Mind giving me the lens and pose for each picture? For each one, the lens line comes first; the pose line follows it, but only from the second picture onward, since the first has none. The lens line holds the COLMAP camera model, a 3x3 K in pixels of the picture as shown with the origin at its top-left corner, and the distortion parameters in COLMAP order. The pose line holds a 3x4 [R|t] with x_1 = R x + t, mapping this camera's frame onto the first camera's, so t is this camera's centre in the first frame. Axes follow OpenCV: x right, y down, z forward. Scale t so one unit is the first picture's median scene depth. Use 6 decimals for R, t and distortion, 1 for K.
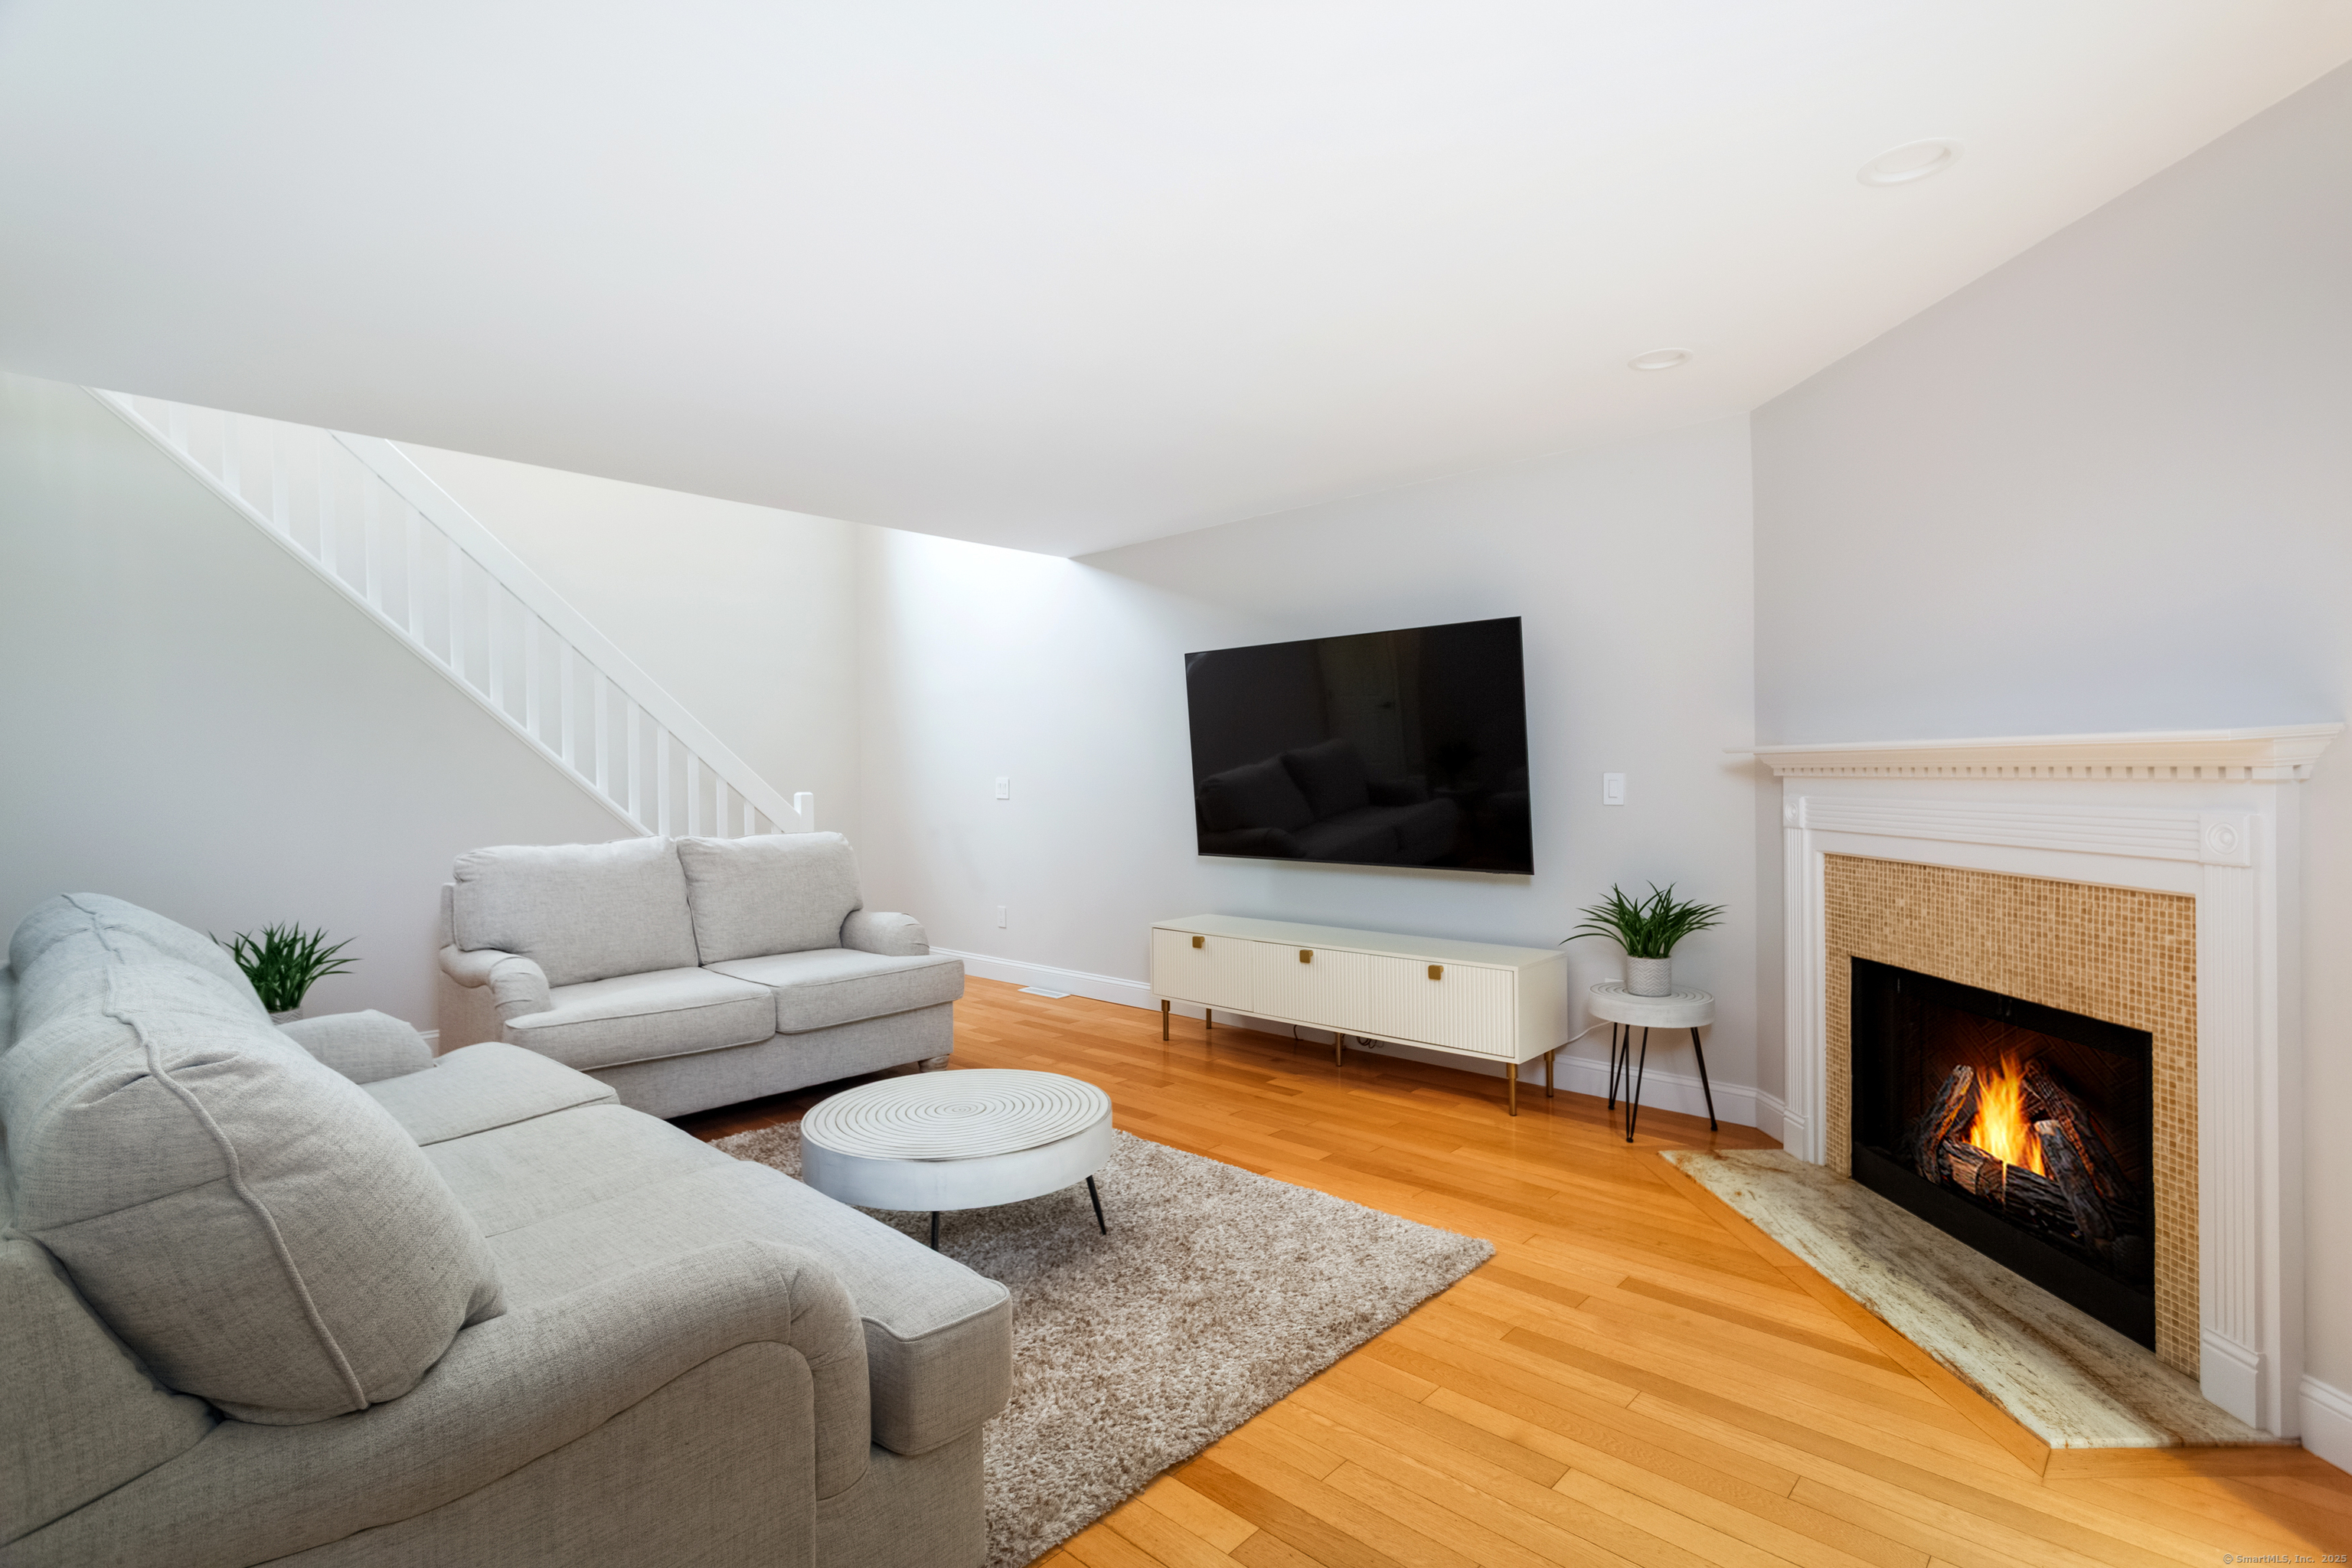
lens RADIAL K [[1109.5, 0, 1176.0], [0, 1109.5, 784.0], [0, 0, 1]] dist [-0.002529, 0.004484]
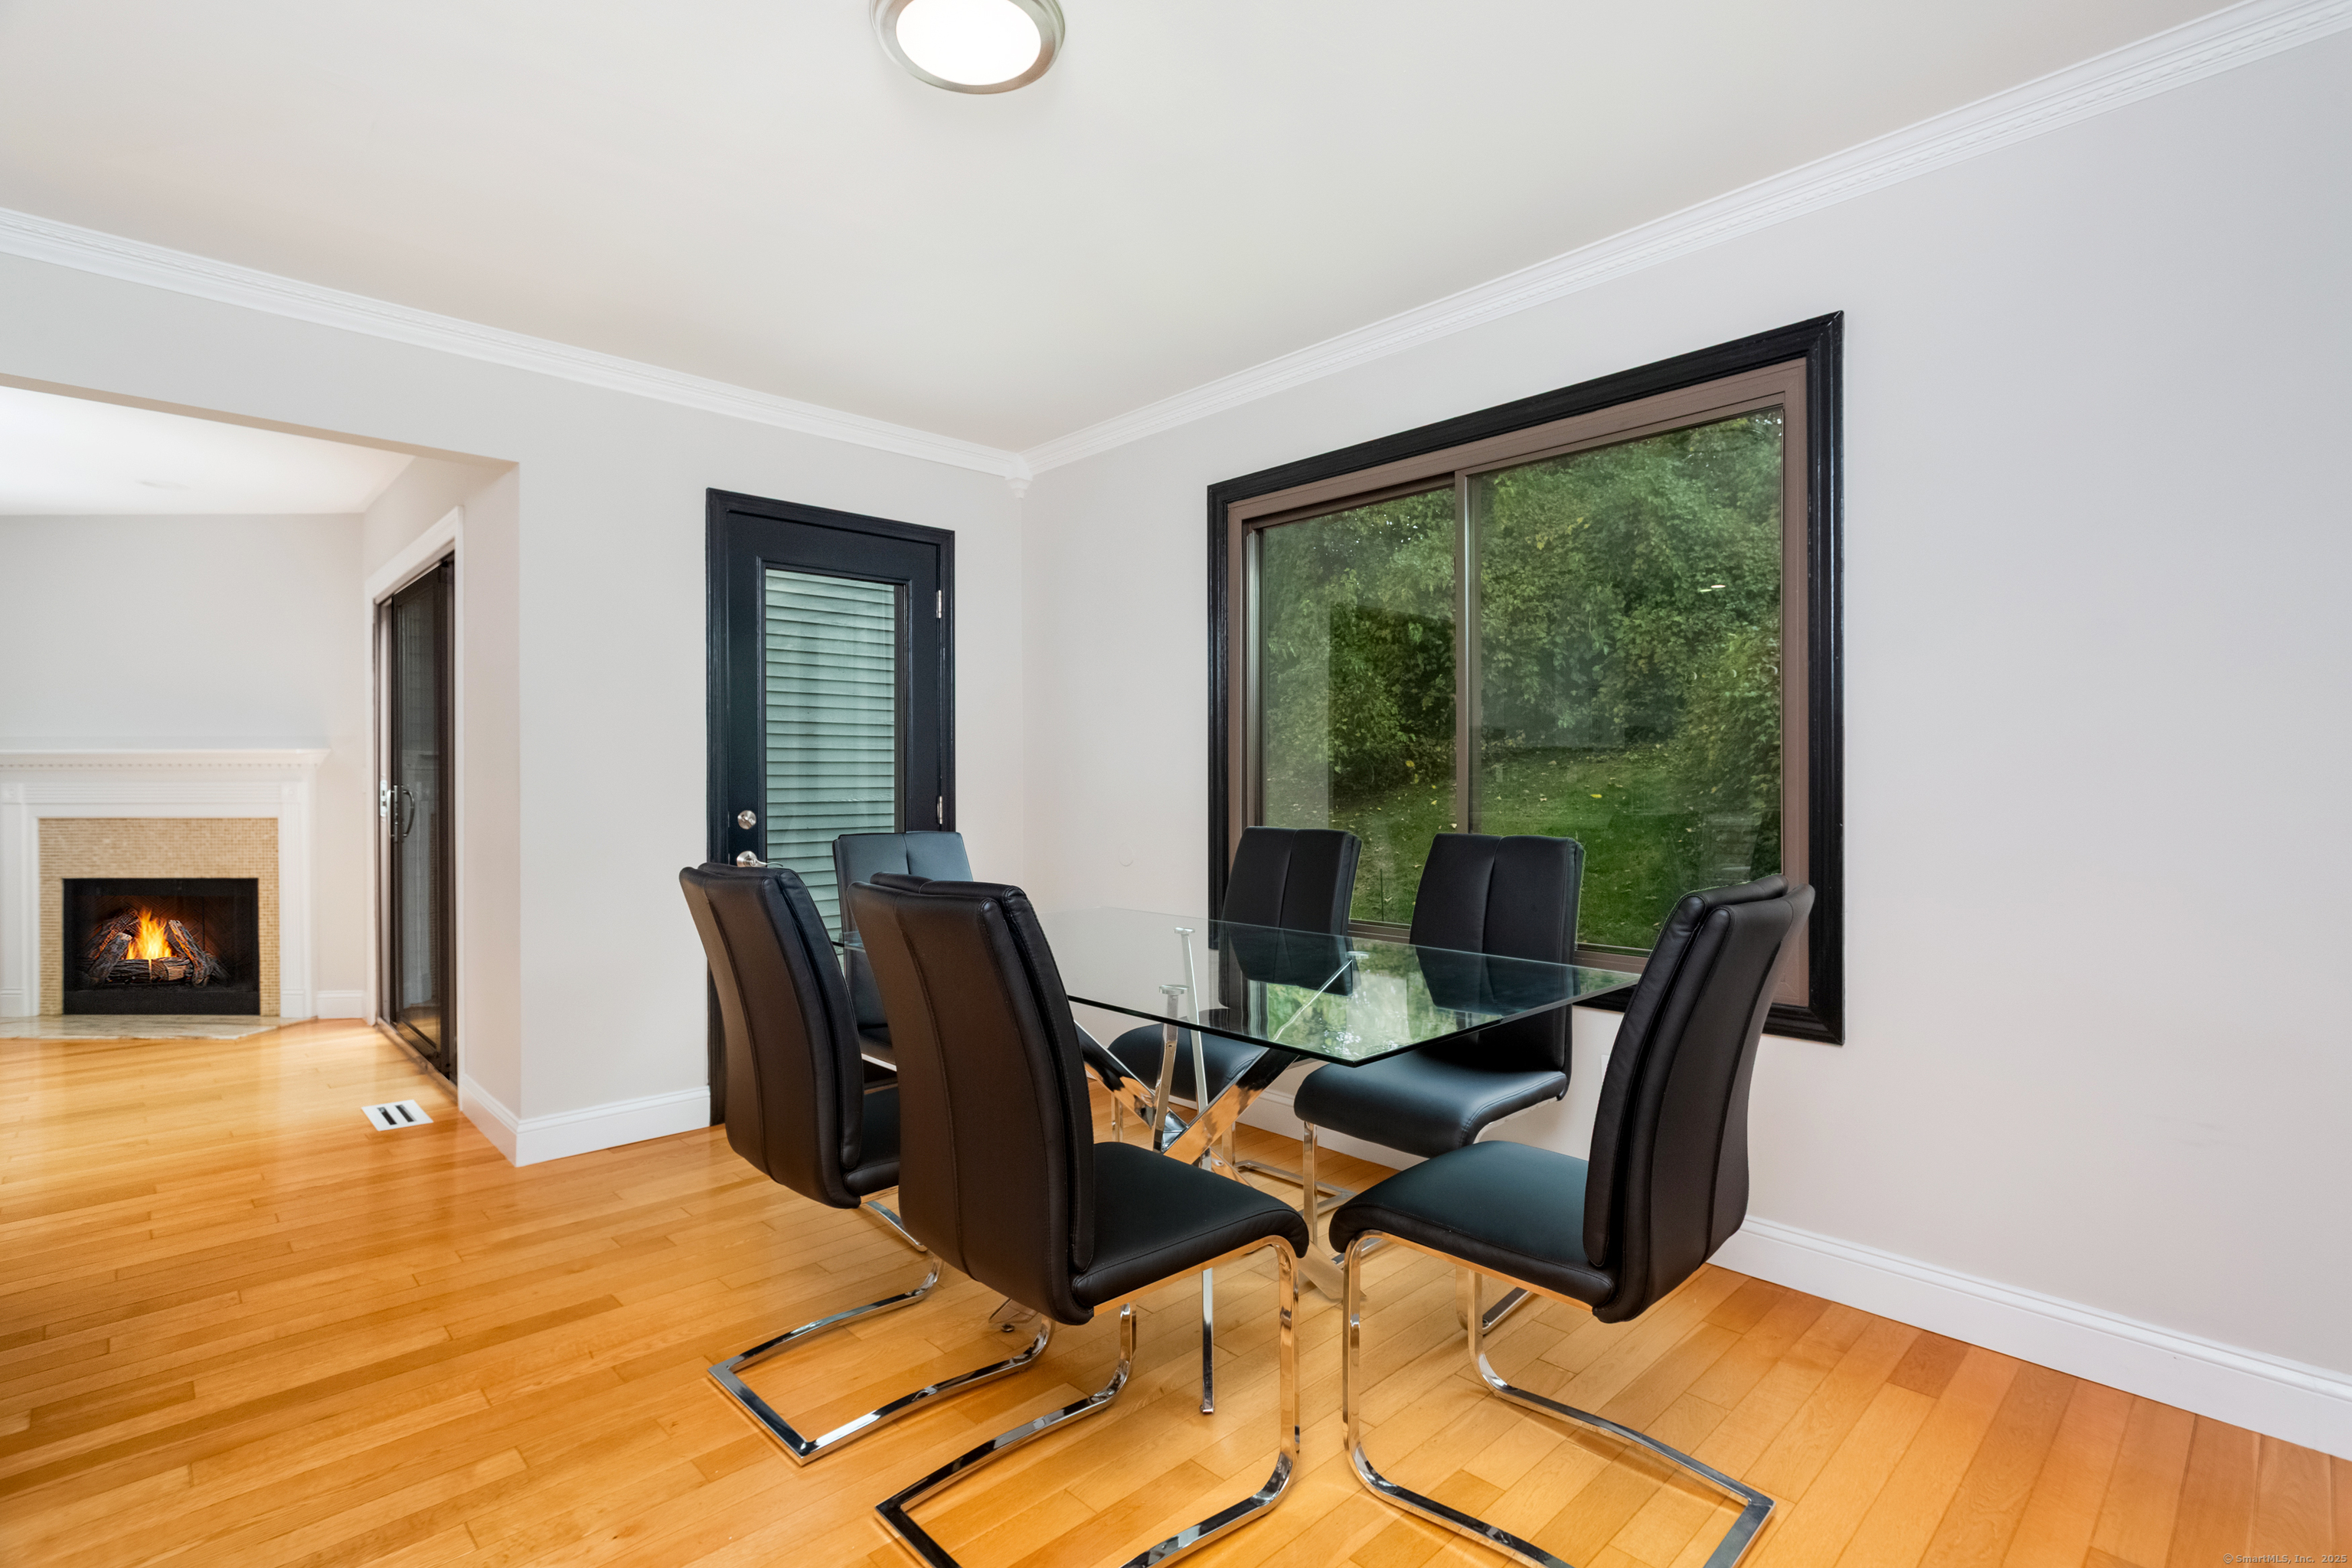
lens RADIAL K [[1109.5, 0, 1176.0], [0, 1109.5, 784.0], [0, 0, 1]] dist [-0.002529, 0.004484]
pose [[0.056438, 0.000244, 0.998406, -0.930924], [0.015197, 0.999884, -0.001103, 0.039195], [-0.998290, 0.015235, 0.056427, -0.737330]]
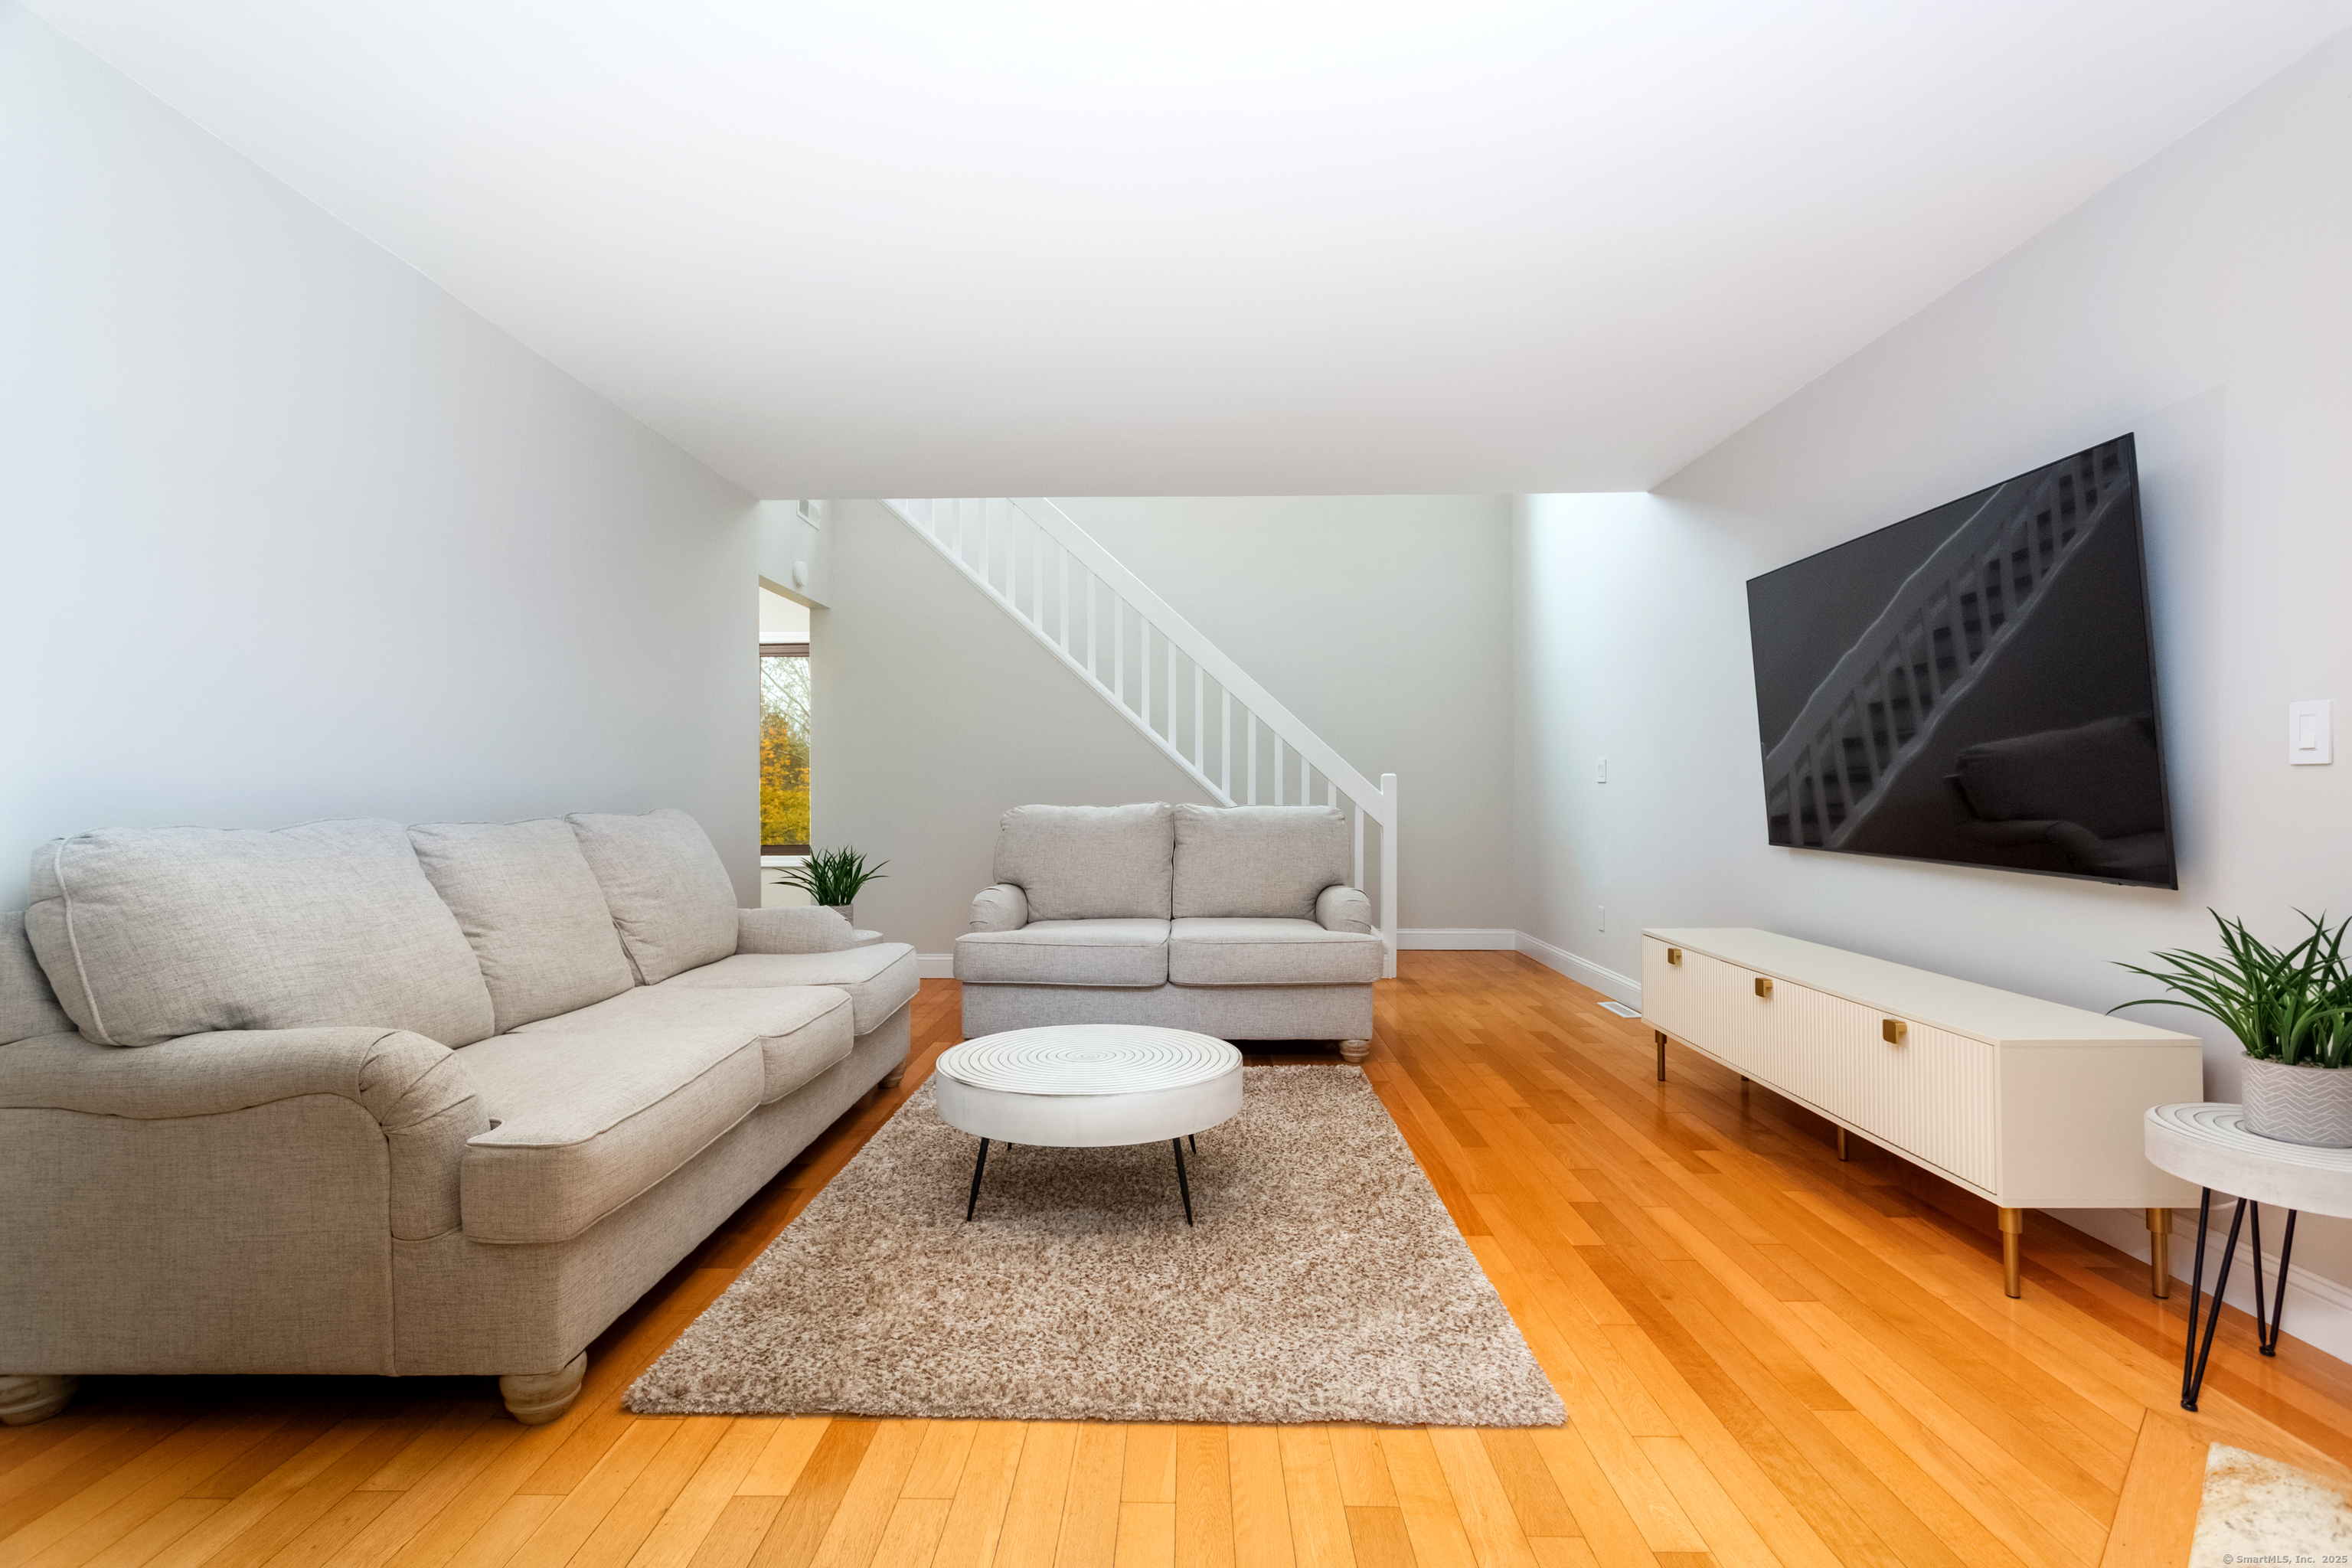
lens RADIAL K [[1109.5, 0, 1176.0], [0, 1109.5, 784.0], [0, 0, 1]] dist [-0.002529, 0.004484]
pose [[0.669866, 0.003114, -0.742475, 0.507097], [-0.011267, 0.999919, -0.005971, 0.044291], [0.742396, 0.012365, 0.669847, 0.322589]]
